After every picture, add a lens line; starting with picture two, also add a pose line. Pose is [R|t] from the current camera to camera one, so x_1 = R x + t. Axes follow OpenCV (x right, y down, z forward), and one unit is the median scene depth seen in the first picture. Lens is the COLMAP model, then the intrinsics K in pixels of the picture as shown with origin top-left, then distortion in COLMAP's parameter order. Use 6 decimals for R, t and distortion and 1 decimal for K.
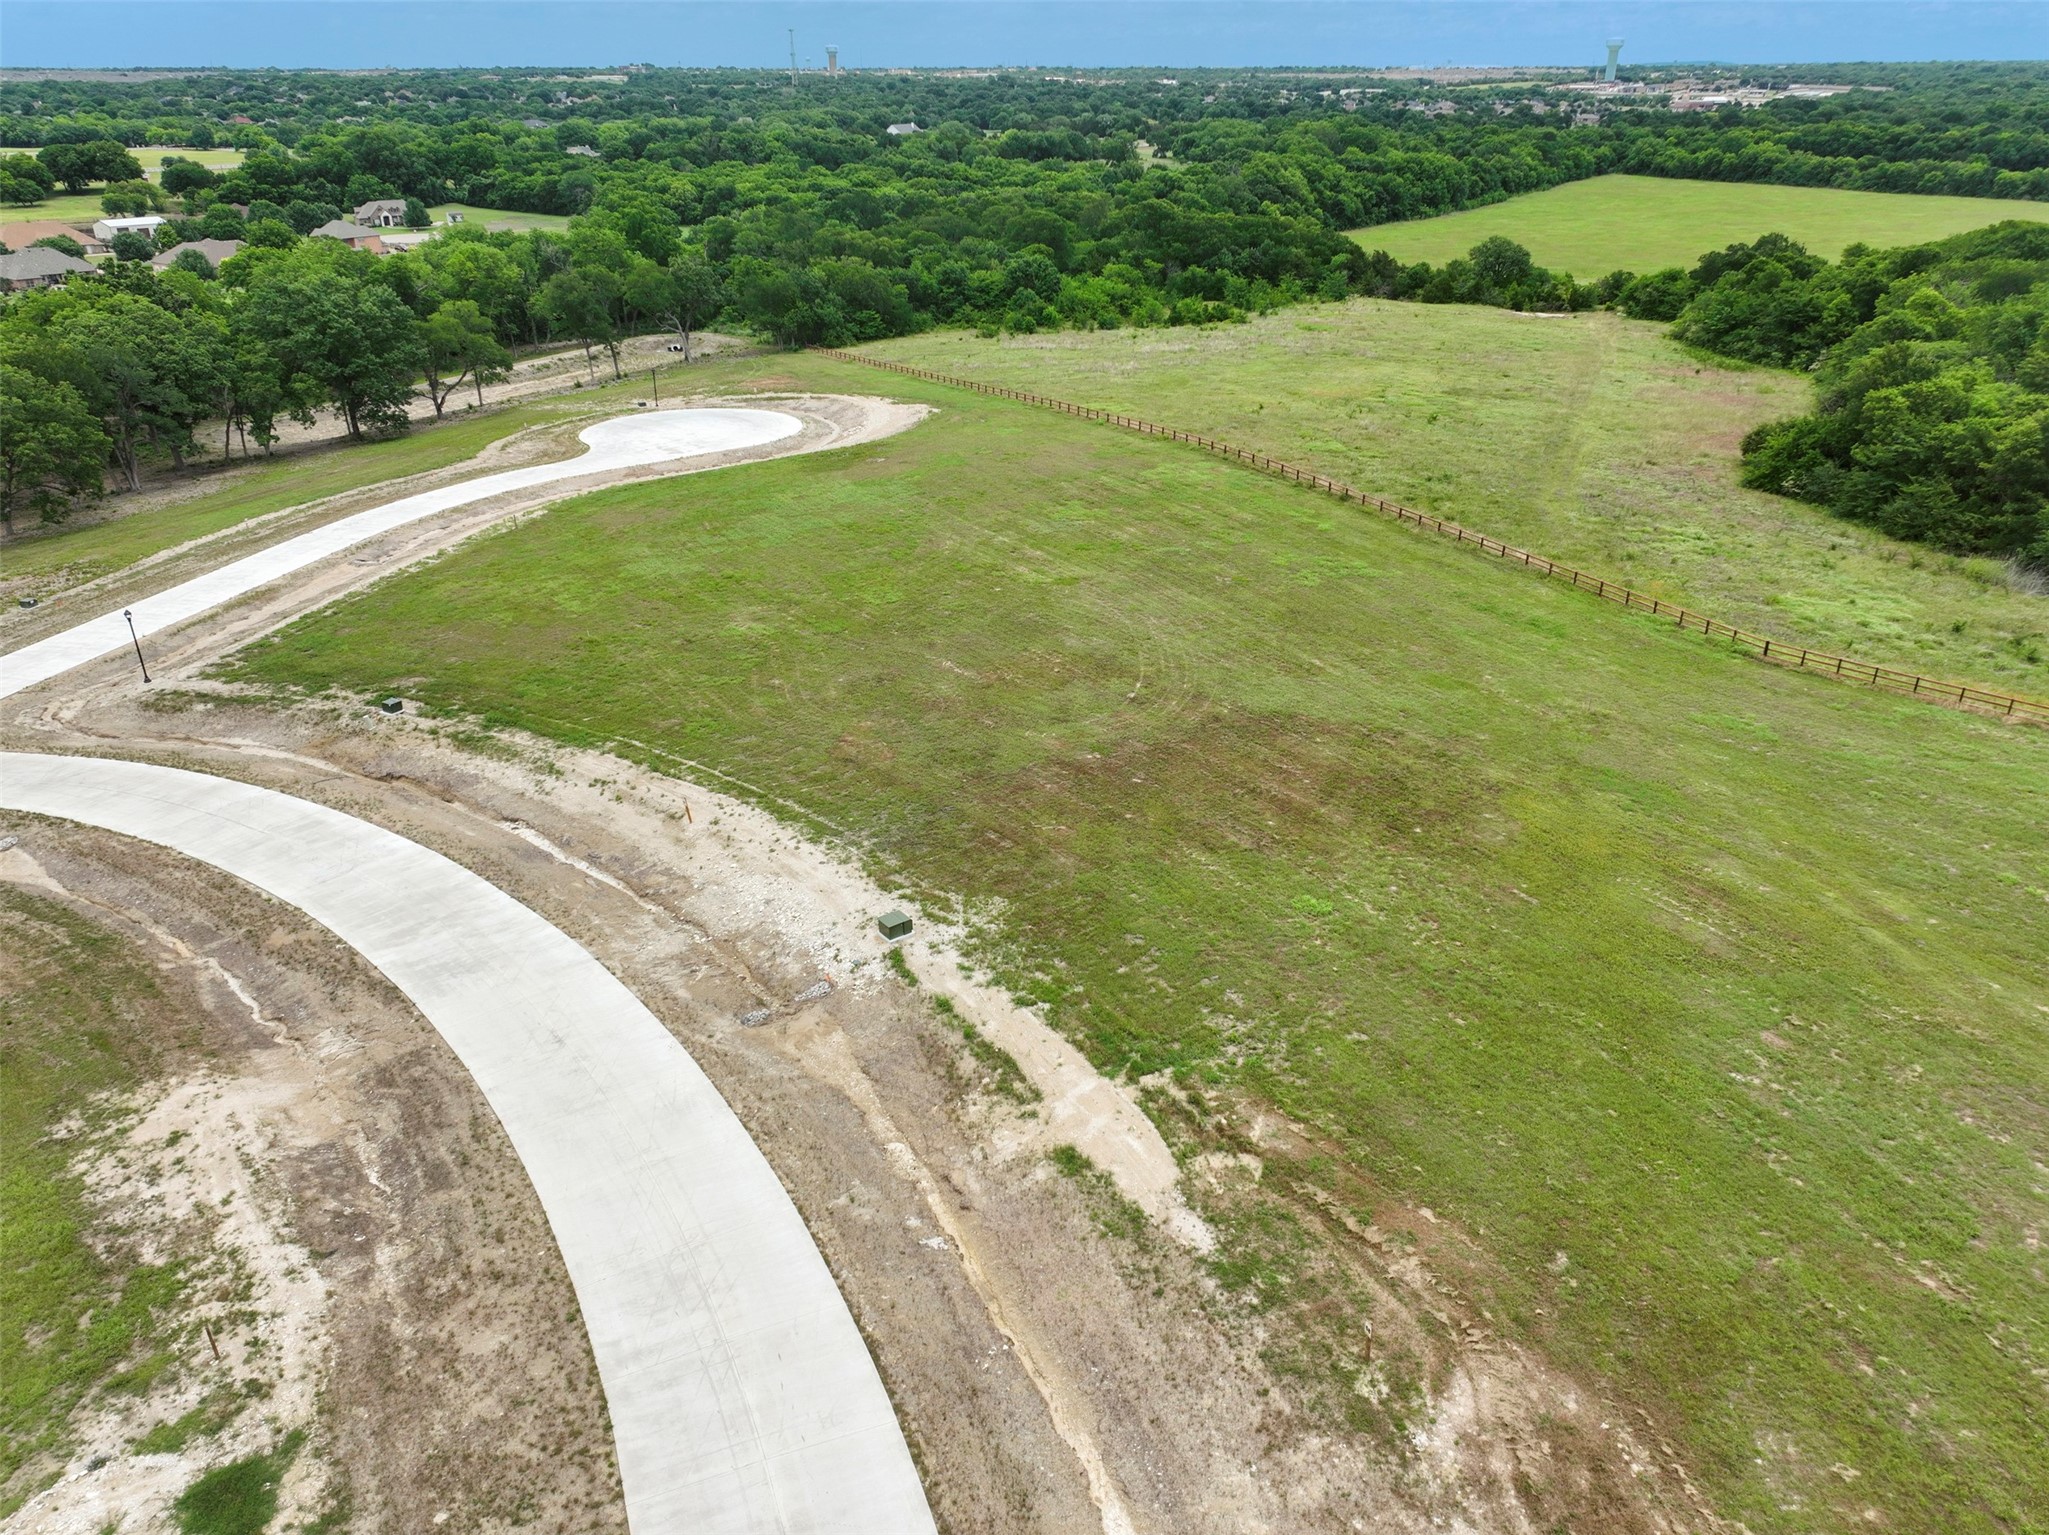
lens RADIAL K [[1449.1, 0, 1031.9], [0, 1449.1, 773.4], [0, 0, 1]] dist [-0.004224, 0.021628]
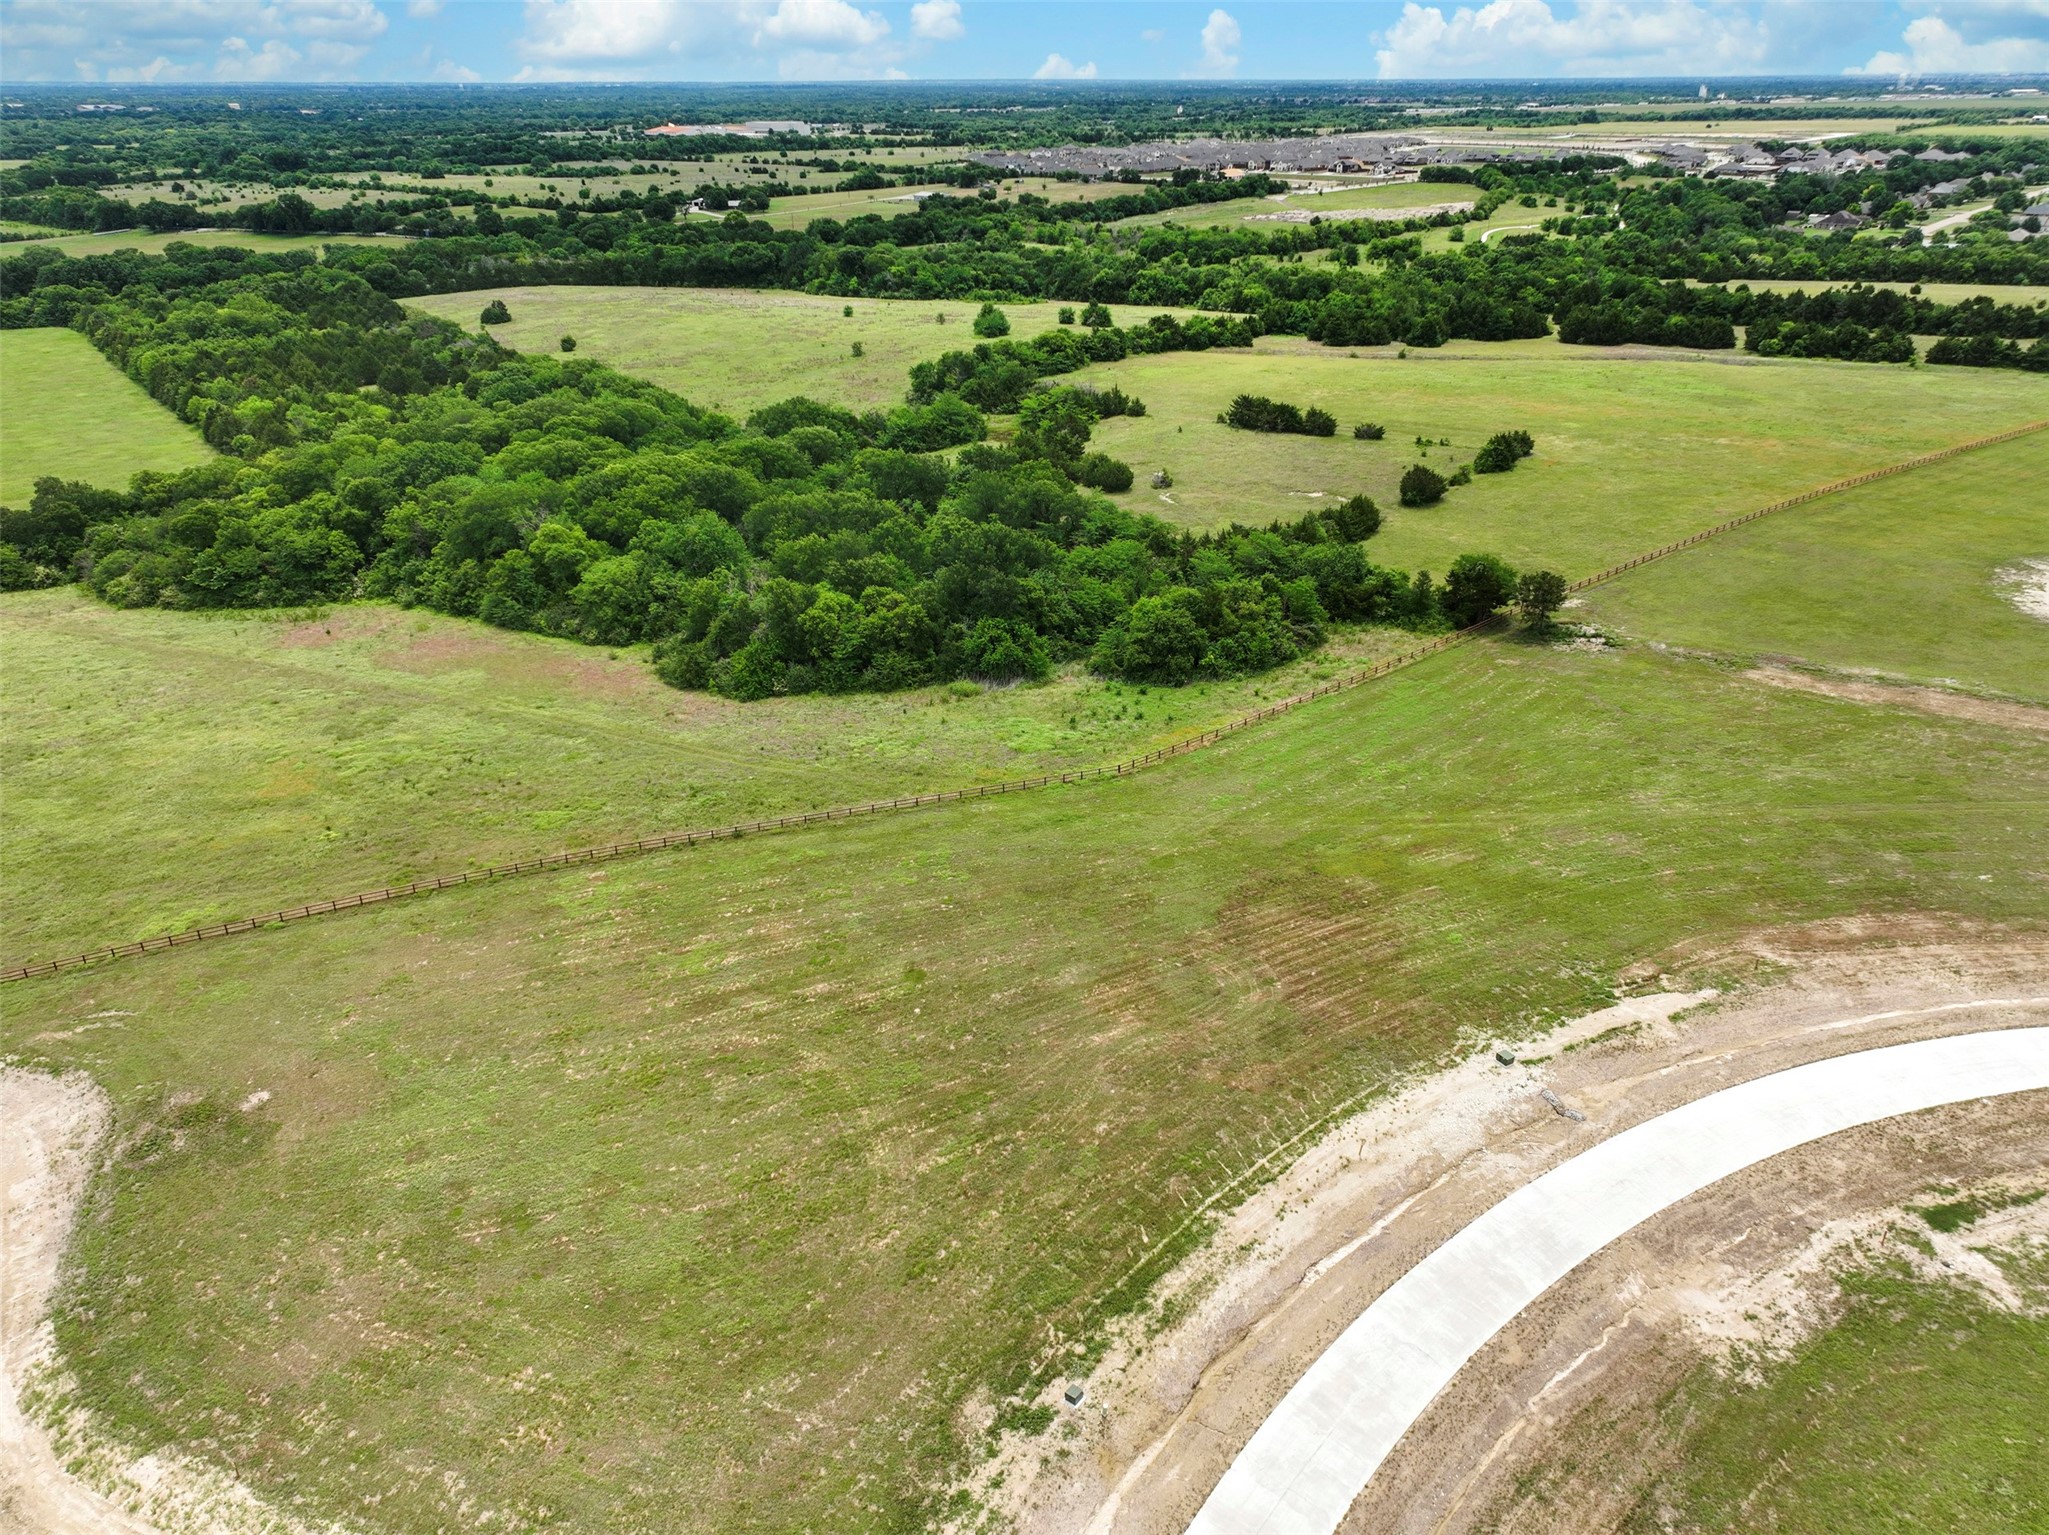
lens RADIAL K [[1449.1, 0, 1031.9], [0, 1449.1, 773.4], [0, 0, 1]] dist [-0.004224, 0.021628]
pose [[0.130267, -0.428623, 0.894043, -1.547102], [0.440802, 0.832744, 0.335007, -1.008376], [-0.888101, 0.350456, 0.297417, 0.765810]]
